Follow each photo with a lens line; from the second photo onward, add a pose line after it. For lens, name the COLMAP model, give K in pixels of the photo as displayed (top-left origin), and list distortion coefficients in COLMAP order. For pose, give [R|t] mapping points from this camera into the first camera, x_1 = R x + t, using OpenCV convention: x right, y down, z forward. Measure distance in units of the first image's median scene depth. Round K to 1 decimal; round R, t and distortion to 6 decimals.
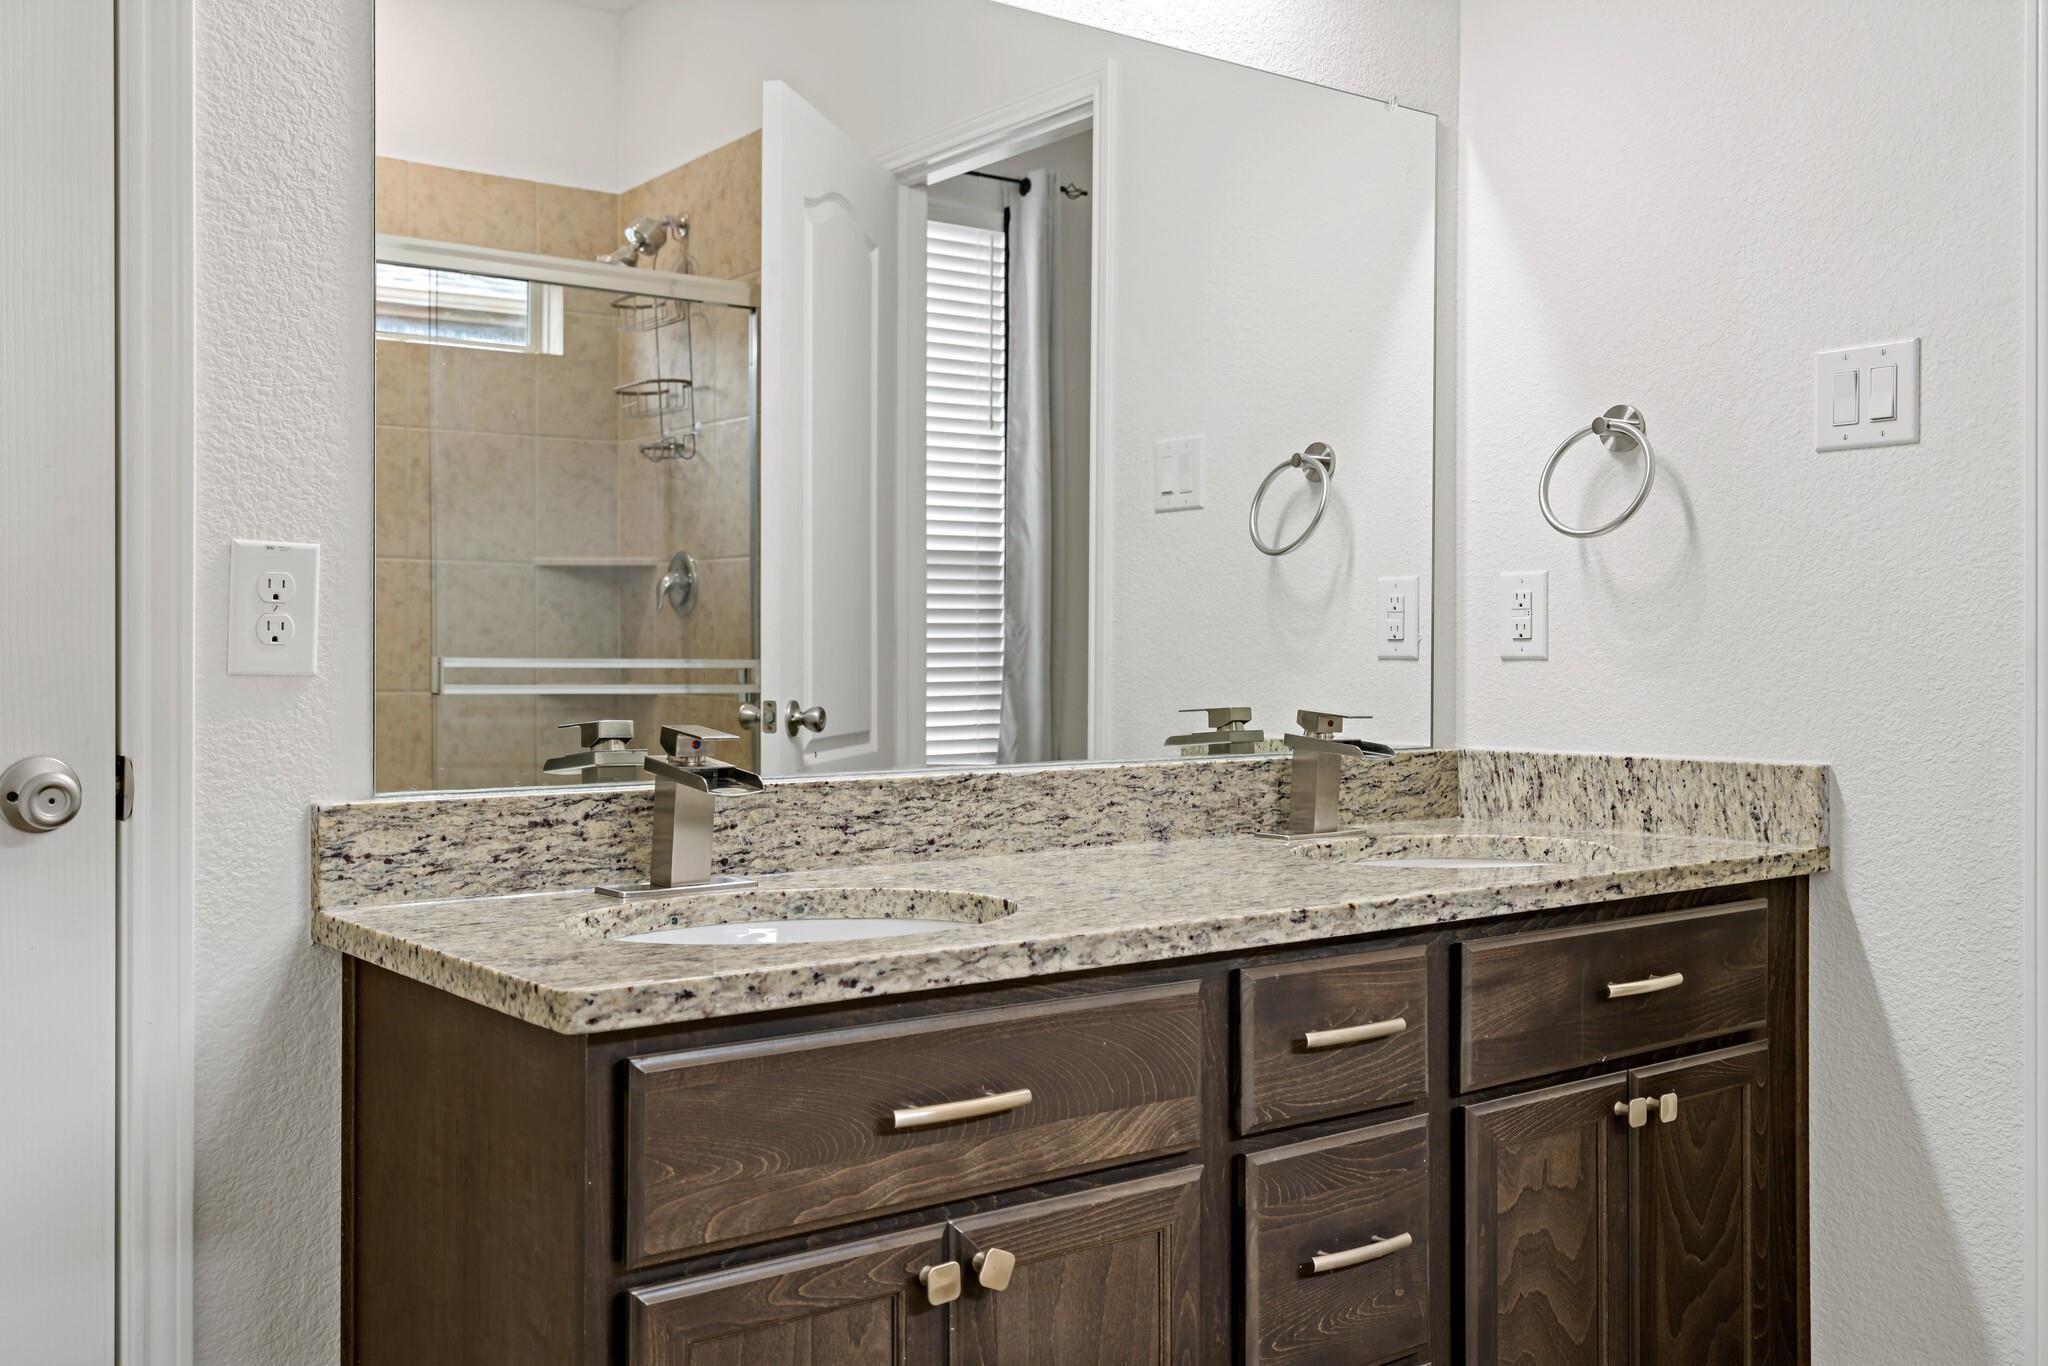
lens RADIAL K [[1854.0, 0, 1024.0], [0, 1854.0, 683.0], [0, 0, 1]] dist [-0.004879, 0.004420]
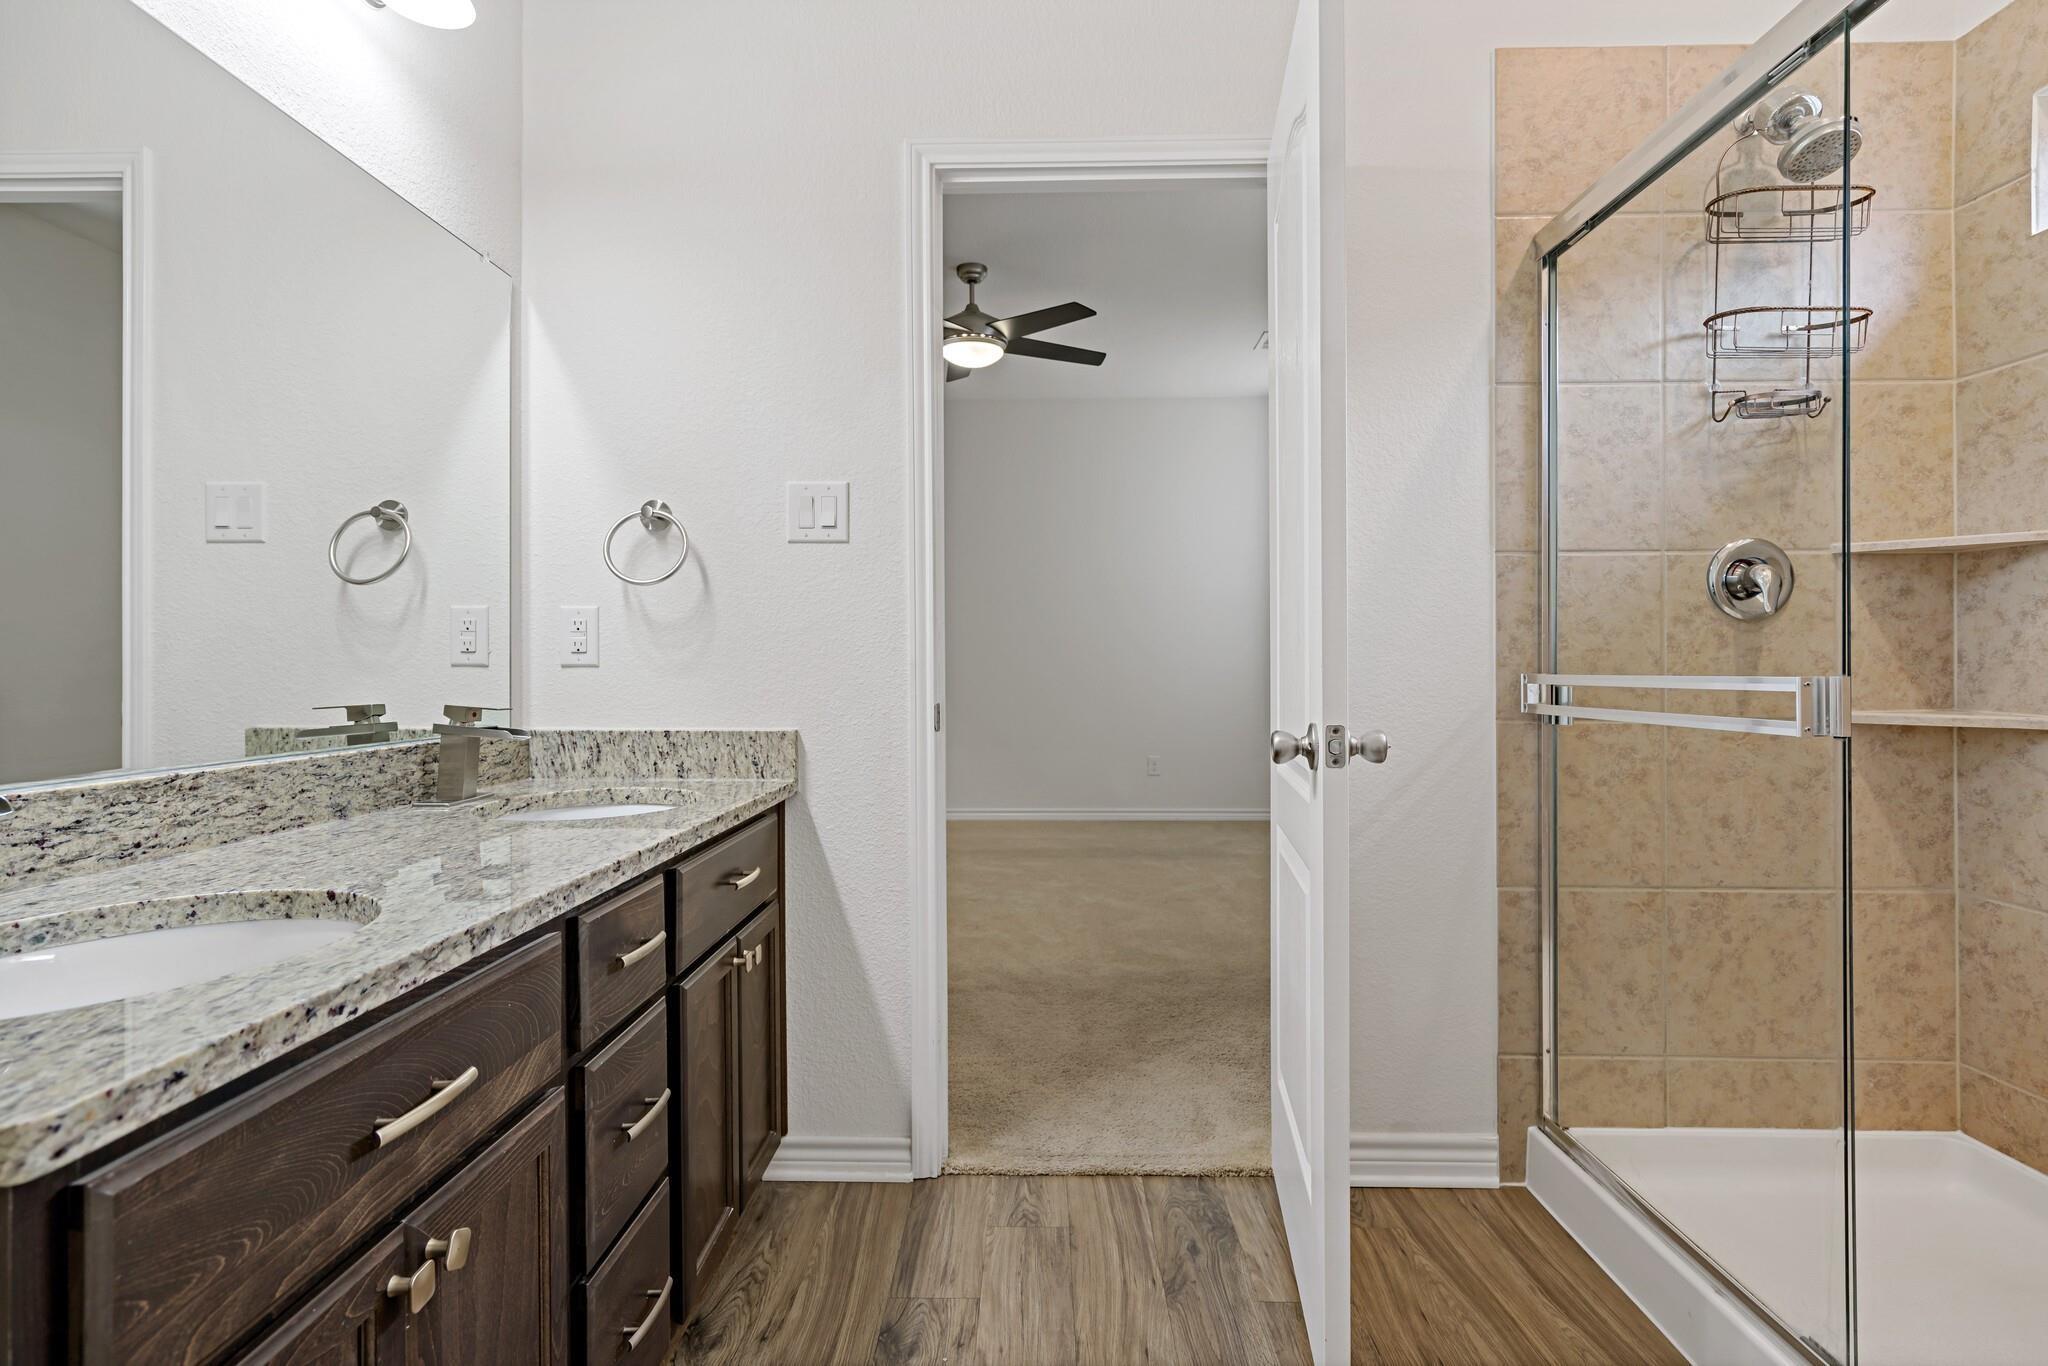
lens RADIAL K [[1047.3, 0, 1021.0], [0, 1047.3, 674.6], [0, 0, 1]] dist [0.001117, 0.000734]
pose [[0.630997, -0.003139, 0.775779, -0.182105], [0.008350, 0.999961, -0.002745, -0.001399], [-0.775740, 0.008210, 0.630999, 0.256127]]
